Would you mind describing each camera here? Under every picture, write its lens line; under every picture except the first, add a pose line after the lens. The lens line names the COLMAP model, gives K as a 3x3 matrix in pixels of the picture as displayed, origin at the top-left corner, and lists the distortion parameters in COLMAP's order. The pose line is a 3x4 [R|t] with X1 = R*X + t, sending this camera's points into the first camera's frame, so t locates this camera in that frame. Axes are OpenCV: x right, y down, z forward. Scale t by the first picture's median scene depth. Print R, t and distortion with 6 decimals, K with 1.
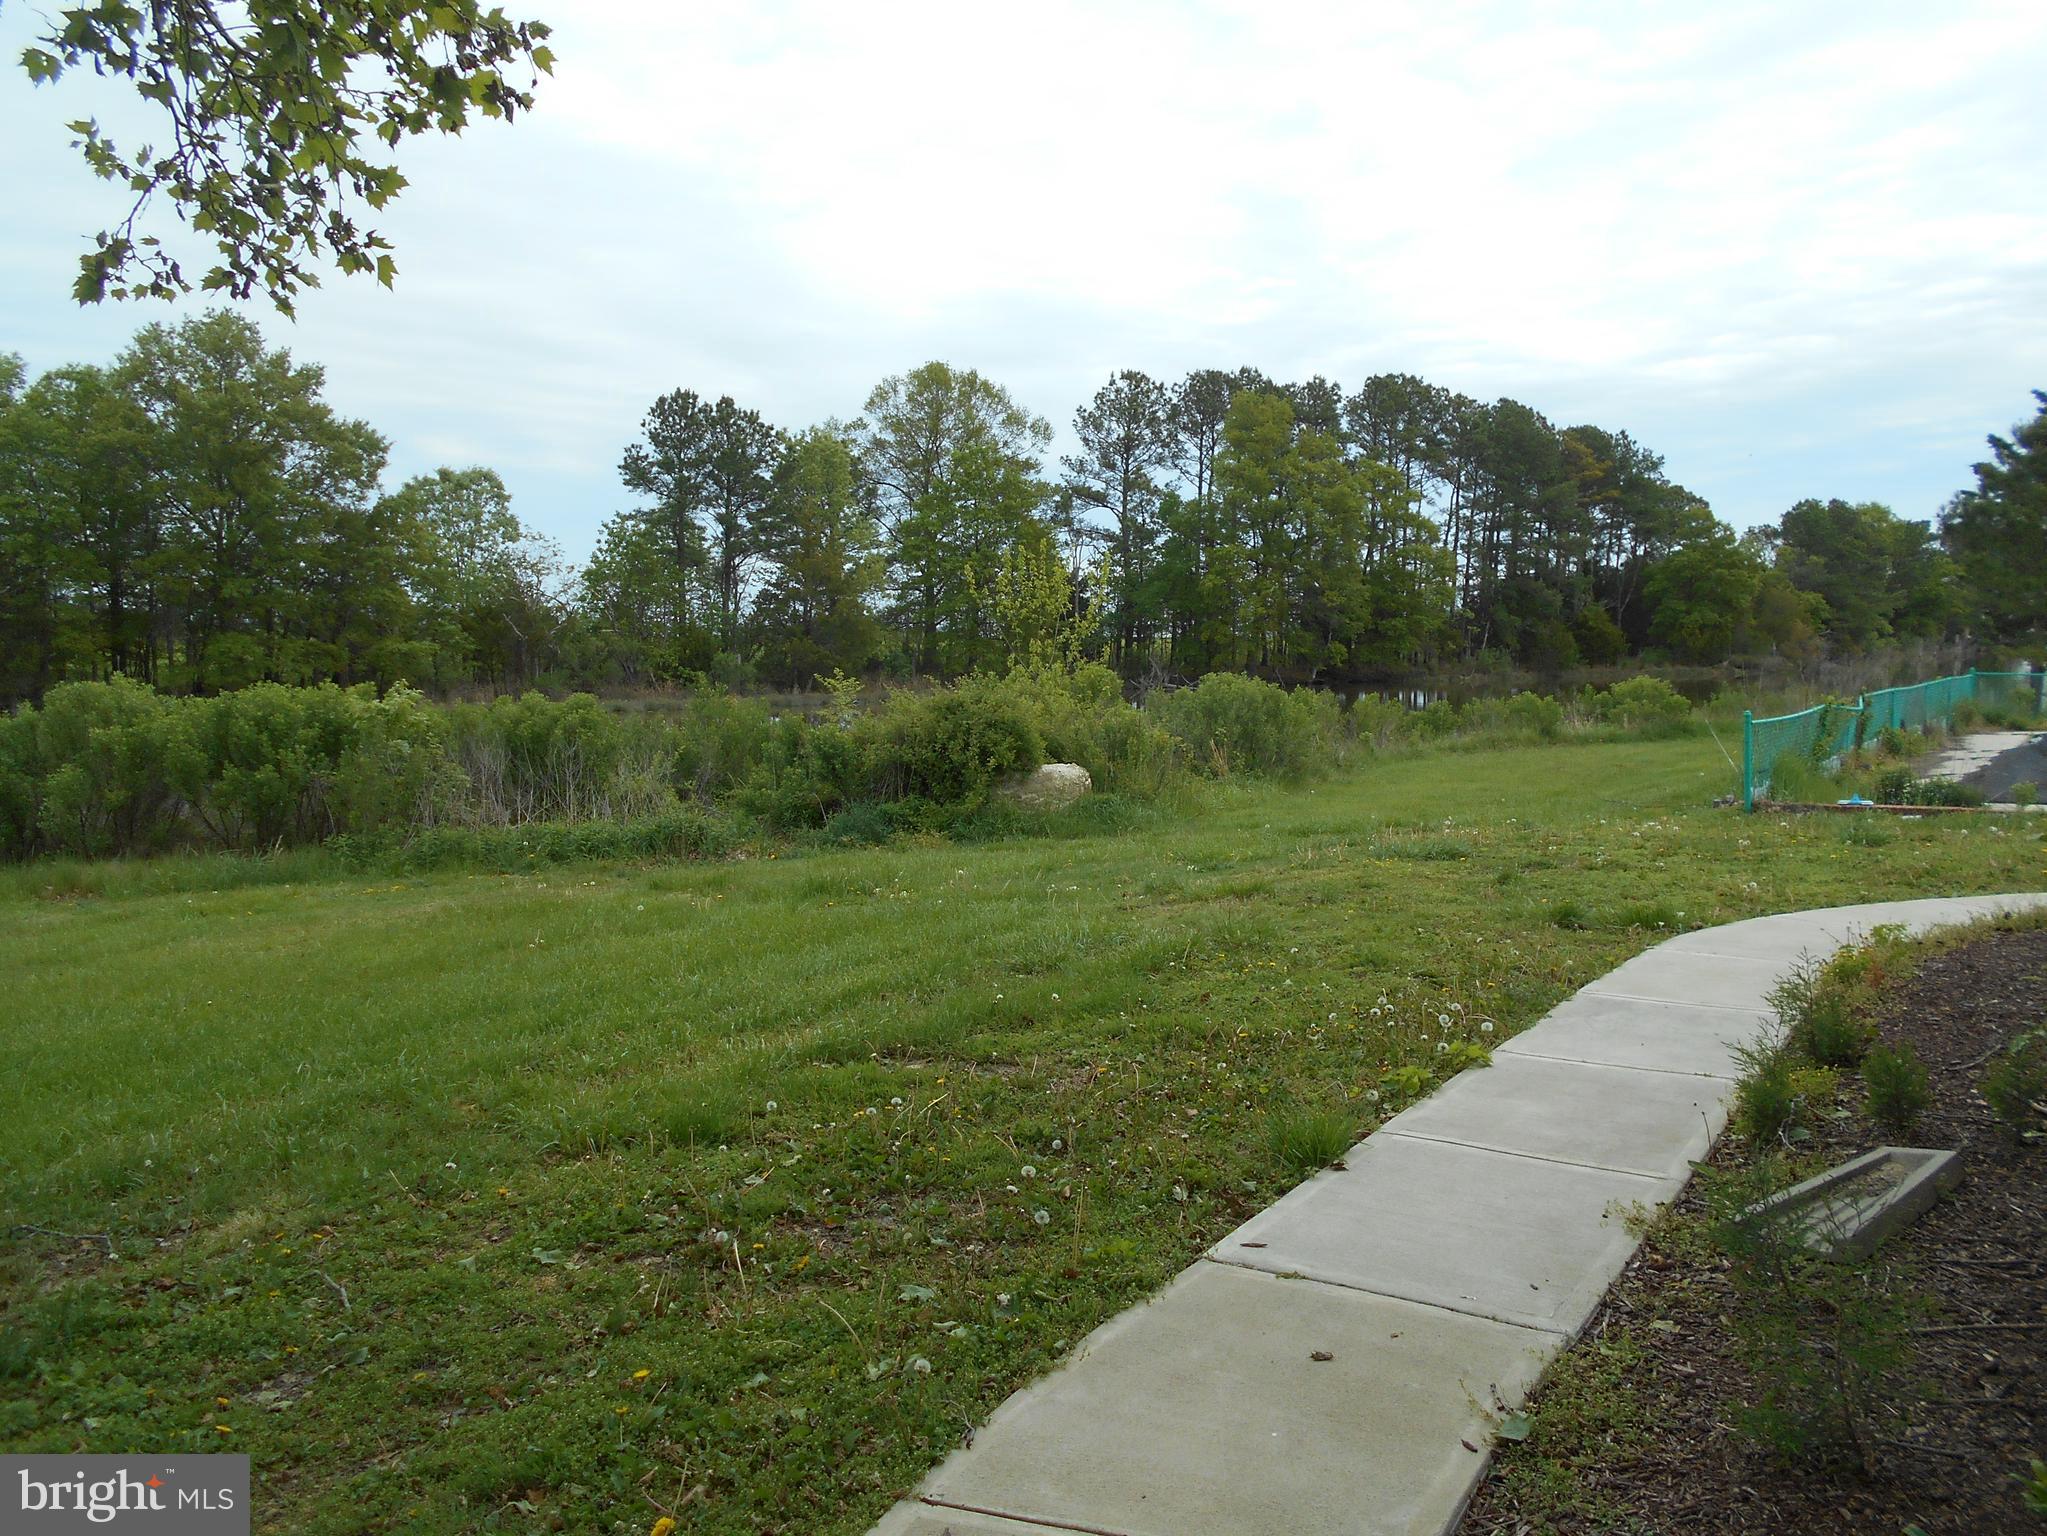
lens RADIAL K [[1611.9, 0, 1024.6], [0, 1611.9, 769.3], [0, 0, 1]] dist [-0.060617, -0.000950]
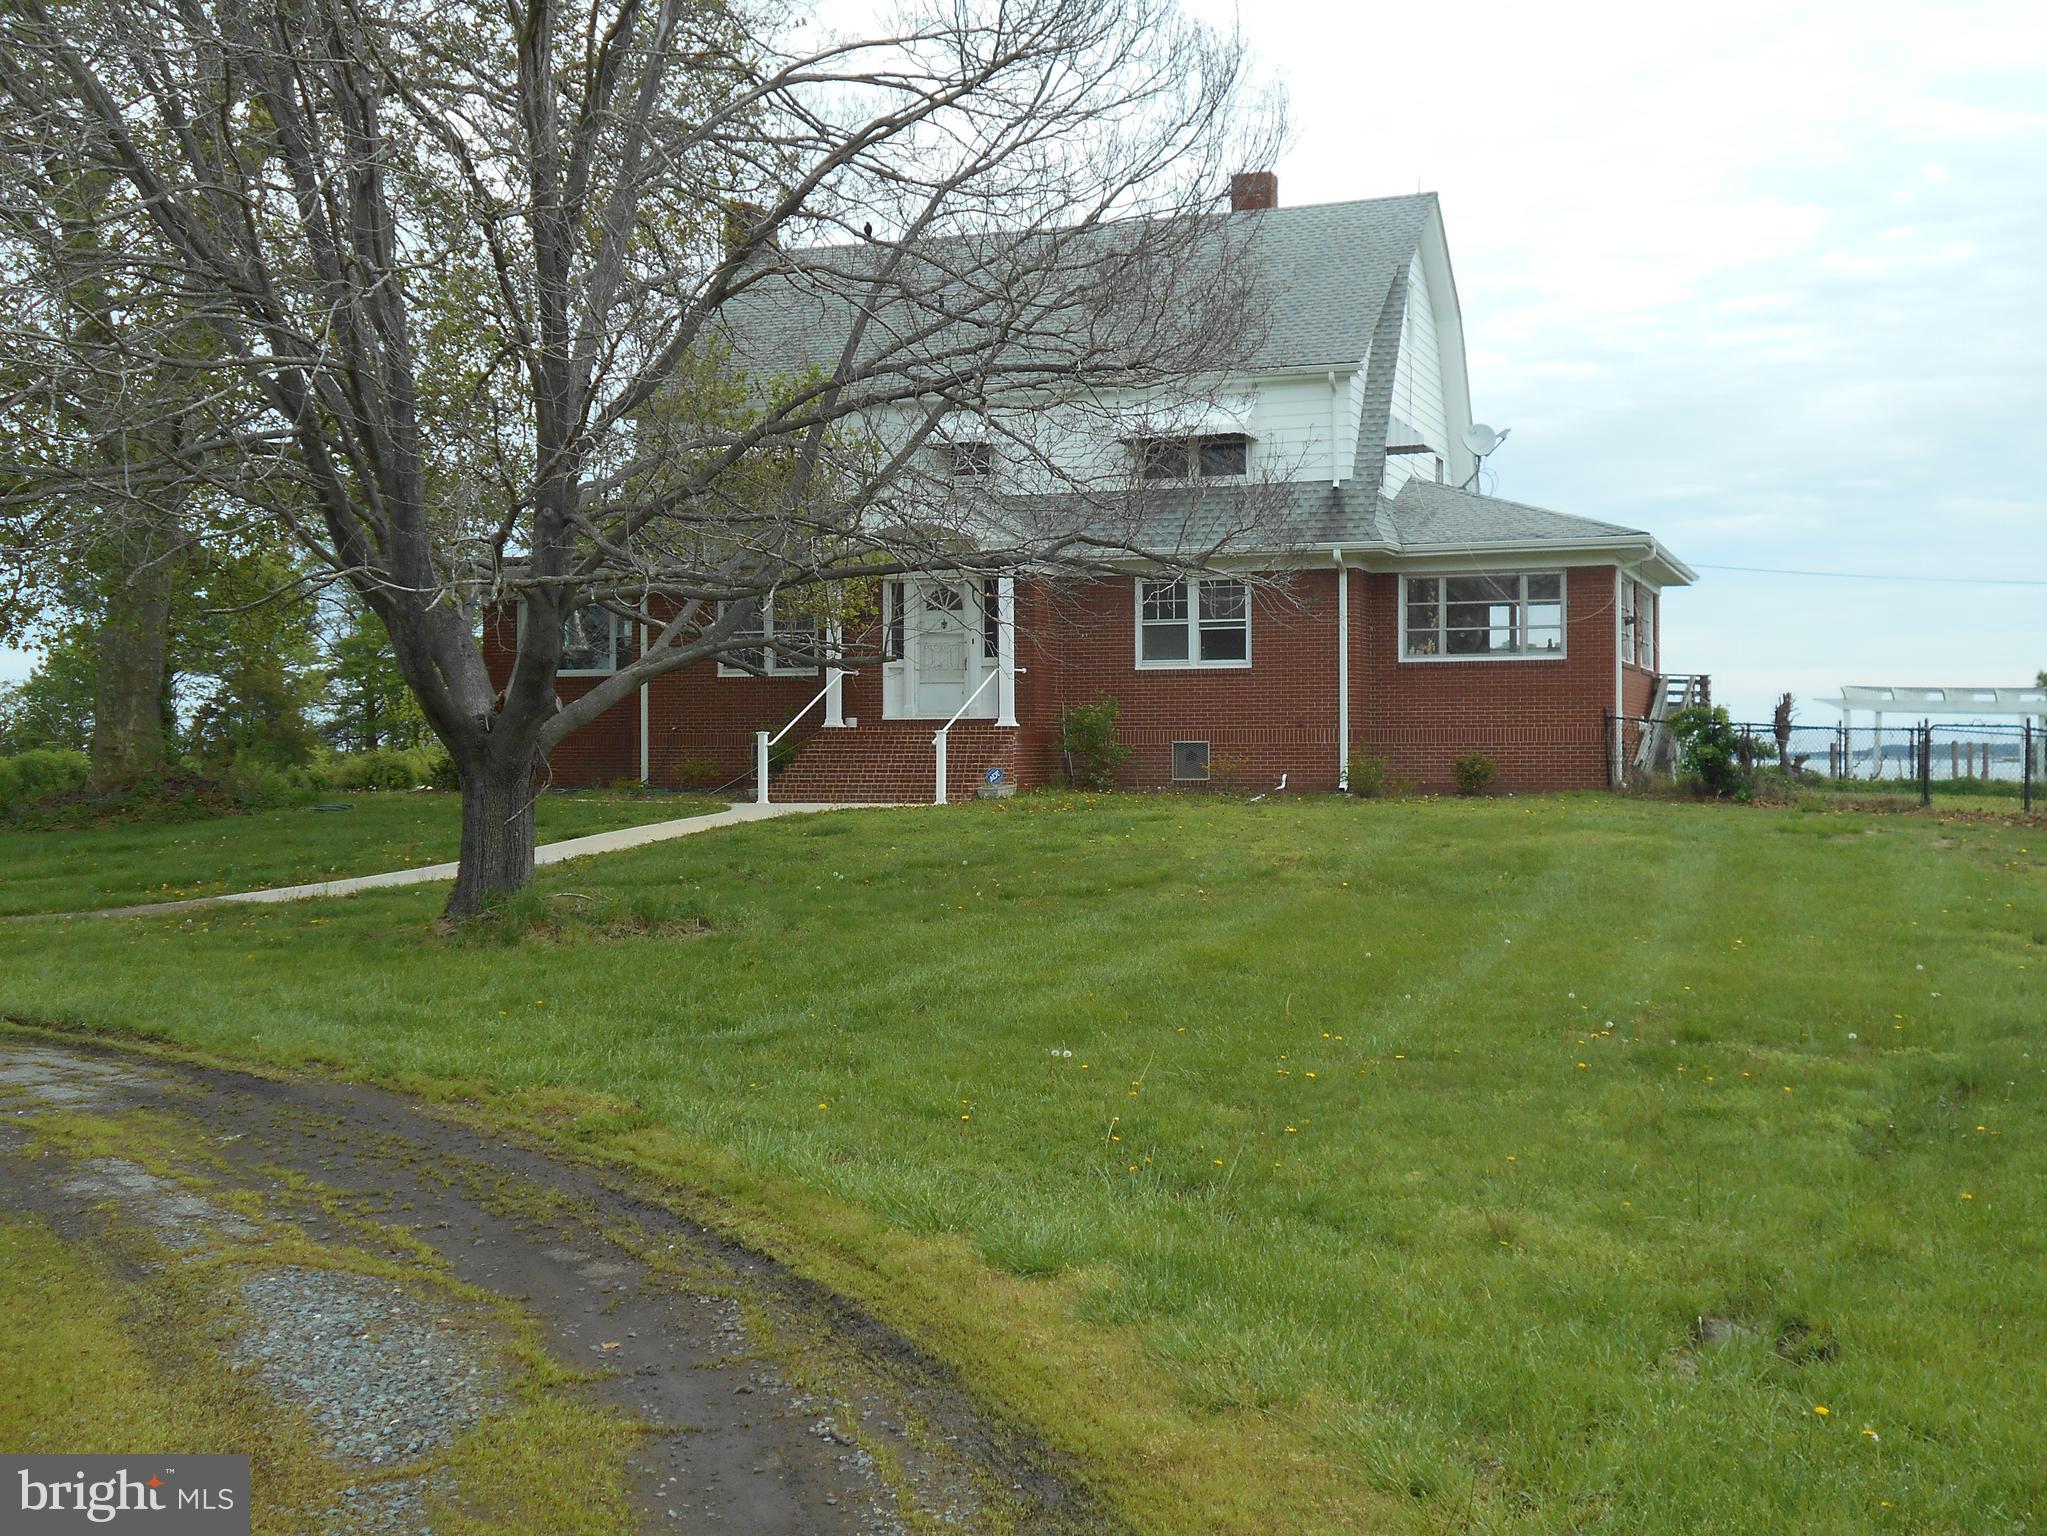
lens RADIAL K [[2202.8, 0, 1025.5], [0, 2202.8, 759.6], [0, 0, 1]] dist [-0.003486, 0.000000]
pose [[0.974135, -0.008739, 0.225798, 0.031267], [0.027815, 0.996290, -0.081437, 0.050965], [-0.224249, 0.085611, 0.970764, -0.466541]]
